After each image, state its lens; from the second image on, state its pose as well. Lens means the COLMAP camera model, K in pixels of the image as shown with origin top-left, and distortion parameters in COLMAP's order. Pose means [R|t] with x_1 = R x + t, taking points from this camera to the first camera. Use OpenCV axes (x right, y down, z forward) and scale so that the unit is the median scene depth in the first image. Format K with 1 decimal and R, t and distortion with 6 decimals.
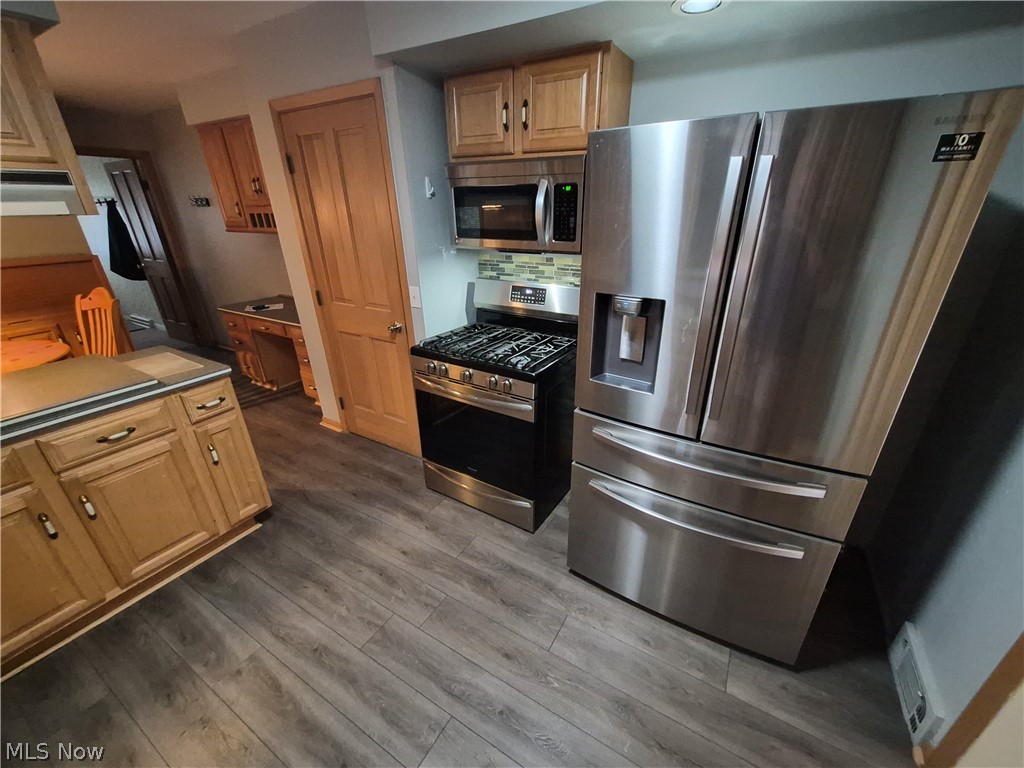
lens RADIAL K [[401.9, 0, 532.1], [0, 401.9, 390.2], [0, 0, 1]] dist [0.000998, -0.001777]
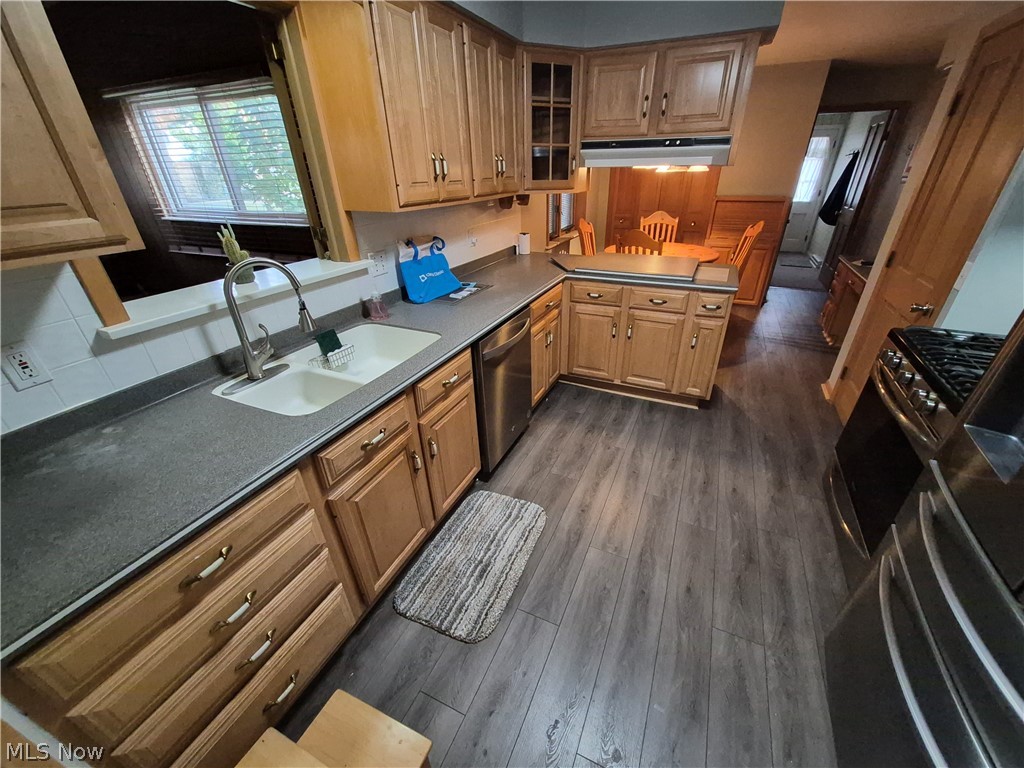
lens RADIAL K [[401.9, 0, 531.6], [0, 401.9, 388.1], [0, 0, 1]] dist [0.000998, -0.001777]
pose [[0.112493, 0.479206, -0.870464, 0.468630], [-0.394735, 0.825486, 0.403432, -0.049102], [0.911882, 0.298220, 0.282021, 0.117696]]
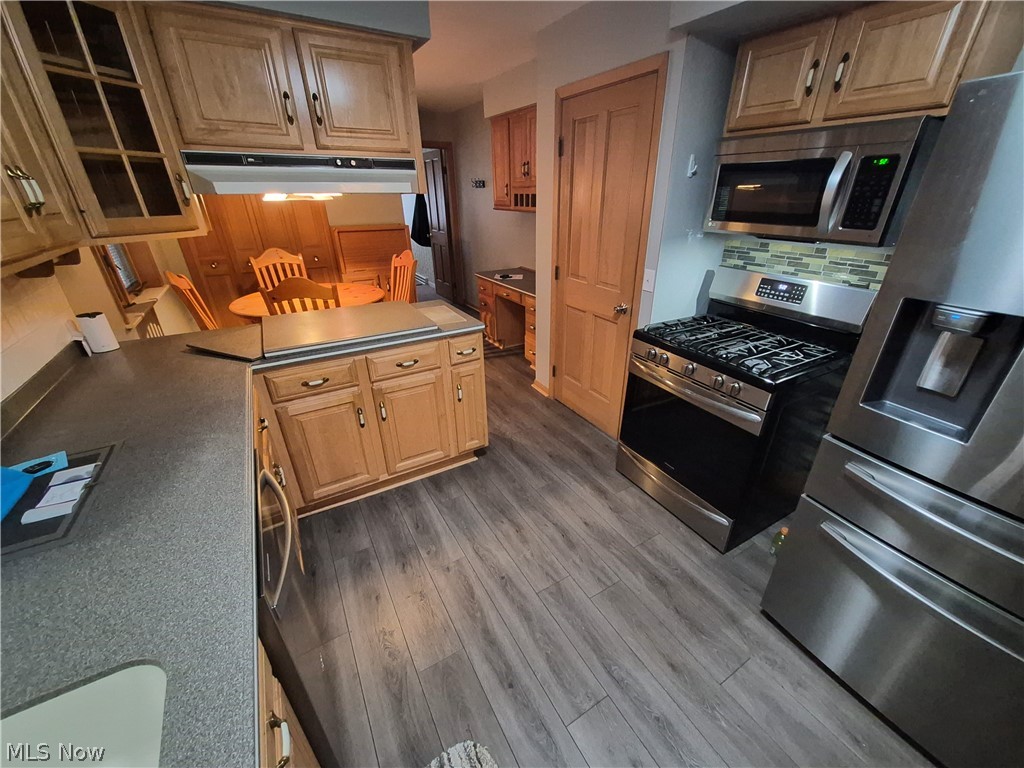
lens RADIAL K [[401.9, 0, 531.3], [0, 401.9, 390.6], [0, 0, 1]] dist [0.000998, -0.001777]
pose [[0.876970, 0.214161, -0.430185, -0.073312], [-0.197670, 0.976725, 0.083280, 0.007770], [0.438007, 0.012001, 0.898891, -0.008190]]
